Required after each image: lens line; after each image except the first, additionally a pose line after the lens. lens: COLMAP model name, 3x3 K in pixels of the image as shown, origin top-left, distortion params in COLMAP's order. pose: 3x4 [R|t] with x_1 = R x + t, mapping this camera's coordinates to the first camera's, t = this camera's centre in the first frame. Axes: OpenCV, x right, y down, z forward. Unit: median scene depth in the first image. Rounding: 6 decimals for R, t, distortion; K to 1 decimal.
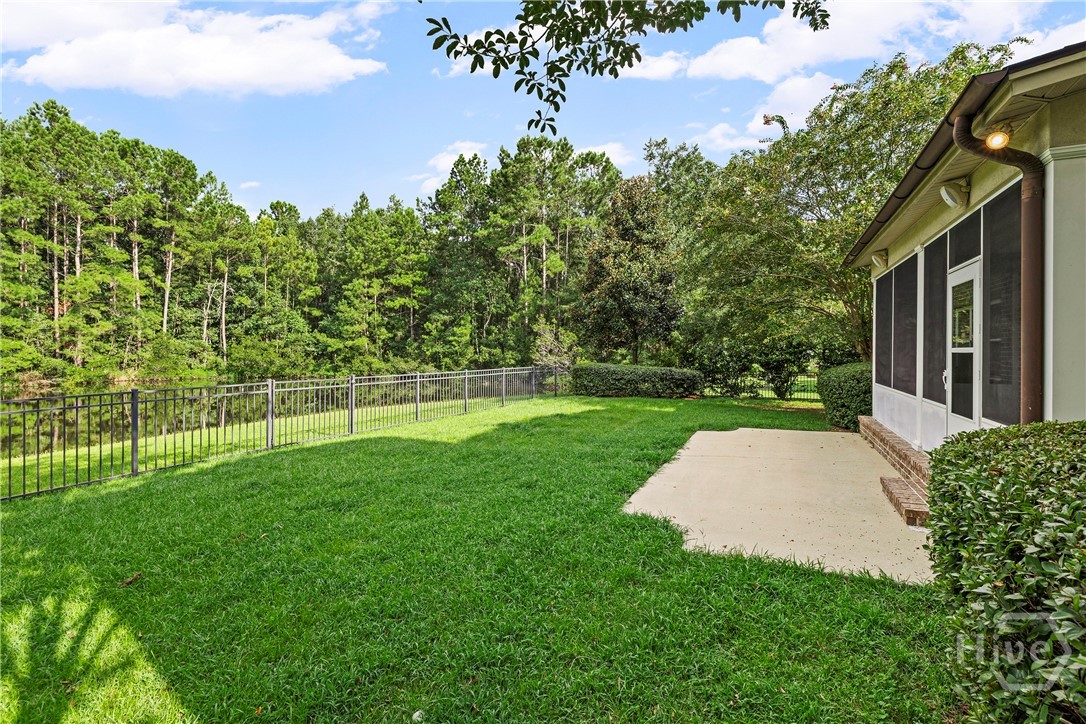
lens RADIAL K [[509.0, 0, 542.5], [0, 509.0, 354.9], [0, 0, 1]] dist [-0.000493, -0.000122]
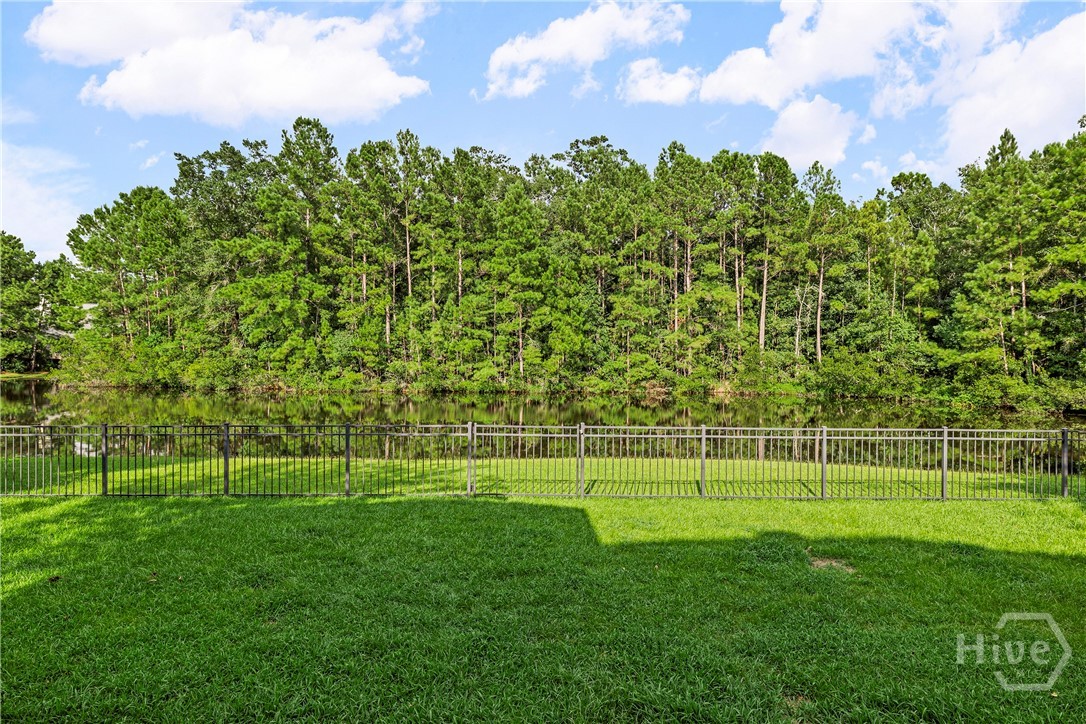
lens RADIAL K [[616.1, 0, 543.0], [0, 616.1, 362.0], [0, 0, 1]] dist [-0.000423, 0.000513]
pose [[0.446285, 0.014668, -0.894771, 0.110601], [-0.015153, 0.999846, 0.008832, -0.013365], [0.894763, 0.009616, 0.446439, 0.104373]]
